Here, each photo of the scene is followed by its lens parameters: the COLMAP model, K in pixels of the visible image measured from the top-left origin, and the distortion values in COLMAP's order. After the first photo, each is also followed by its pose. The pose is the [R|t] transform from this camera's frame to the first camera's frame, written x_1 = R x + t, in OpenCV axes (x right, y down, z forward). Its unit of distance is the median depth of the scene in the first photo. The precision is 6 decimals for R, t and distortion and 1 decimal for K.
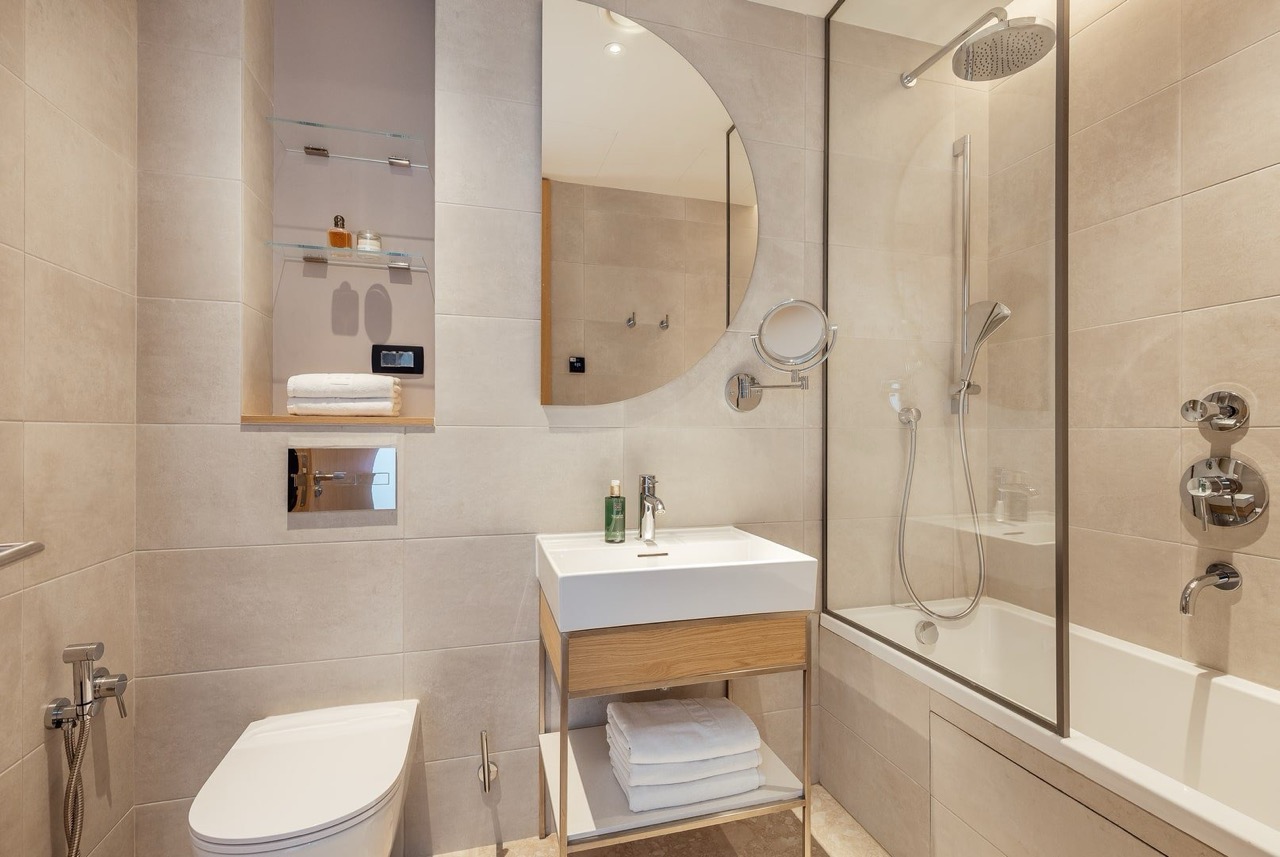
lens RADIAL K [[570.7, 0, 640.6], [0, 570.7, 432.5], [0, 0, 1]] dist [-0.000276, 0.000049]
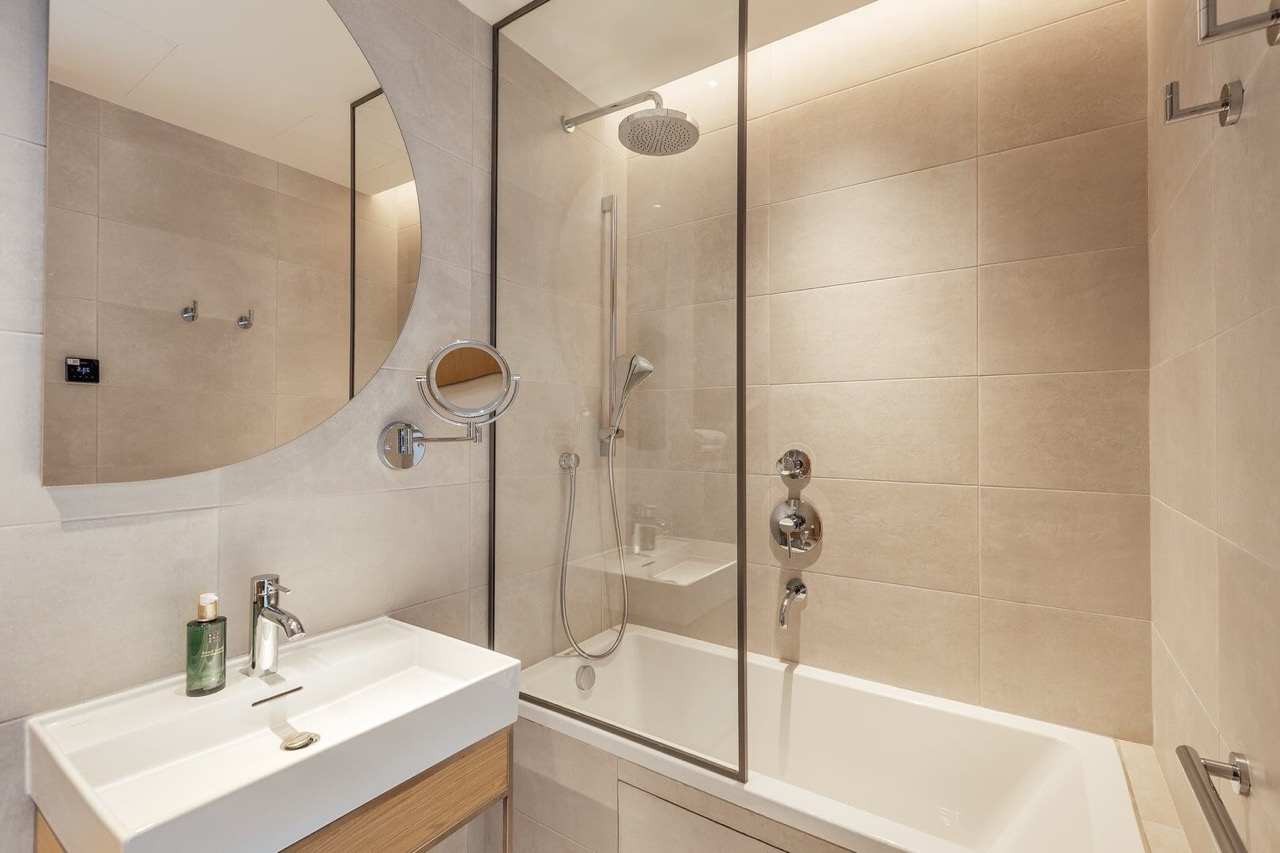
lens RADIAL K [[570.7, 0, 645.0], [0, 570.7, 421.4], [0, 0, 1]] dist [-0.000276, 0.000049]
pose [[0.763457, 0.006078, 0.645830, -0.074051], [0.001238, 0.999940, -0.010874, -0.091898], [-0.645857, 0.009101, 0.763404, 0.162385]]
